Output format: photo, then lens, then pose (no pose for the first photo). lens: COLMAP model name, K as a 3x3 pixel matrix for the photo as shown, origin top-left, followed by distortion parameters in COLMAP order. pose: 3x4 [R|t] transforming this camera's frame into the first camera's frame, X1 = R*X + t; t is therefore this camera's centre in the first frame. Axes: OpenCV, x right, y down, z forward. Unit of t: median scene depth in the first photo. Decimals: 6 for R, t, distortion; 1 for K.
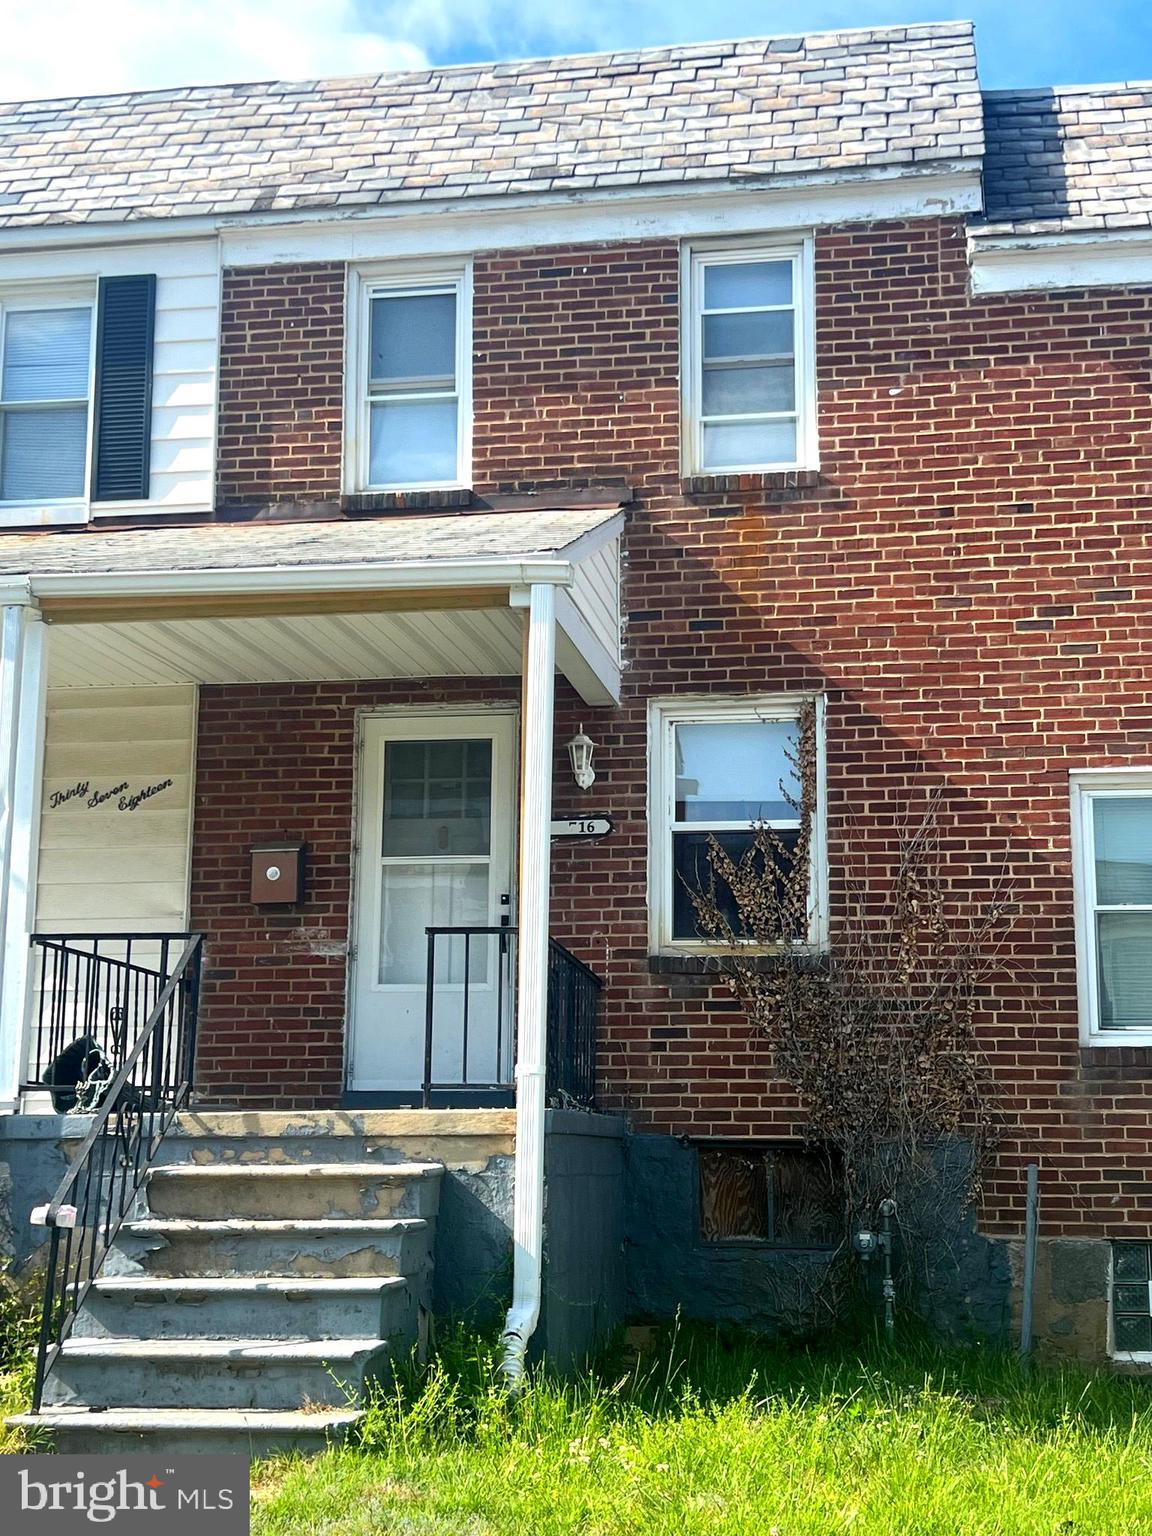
lens RADIAL K [[2043.1, 0, 574.5], [0, 2043.1, 759.0], [0, 0, 1]] dist [0.097067, 0.000000]
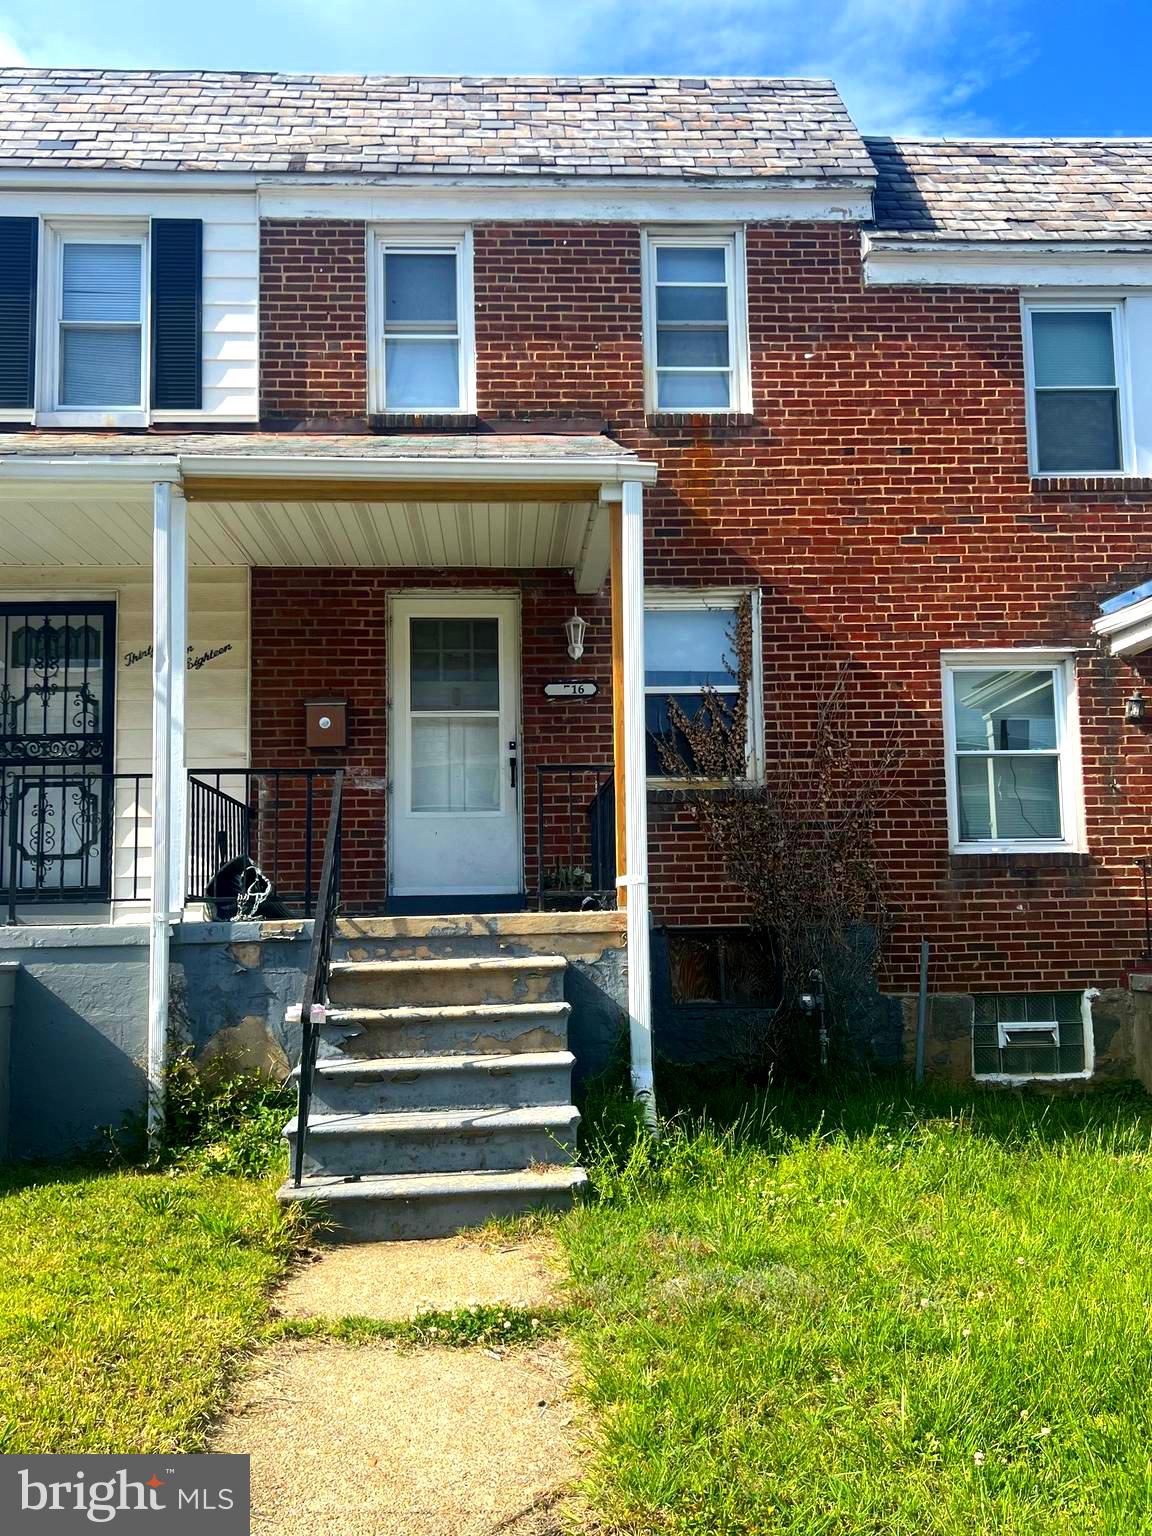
lens RADIAL K [[1385.7, 0, 576.1], [0, 1385.7, 769.4], [0, 0, 1]] dist [0.038317, -0.003448]
pose [[0.977134, 0.002153, 0.212614, -0.174059], [-0.018544, 0.997001, 0.075128, 0.018332], [-0.211814, -0.077353, 0.974244, 0.153546]]
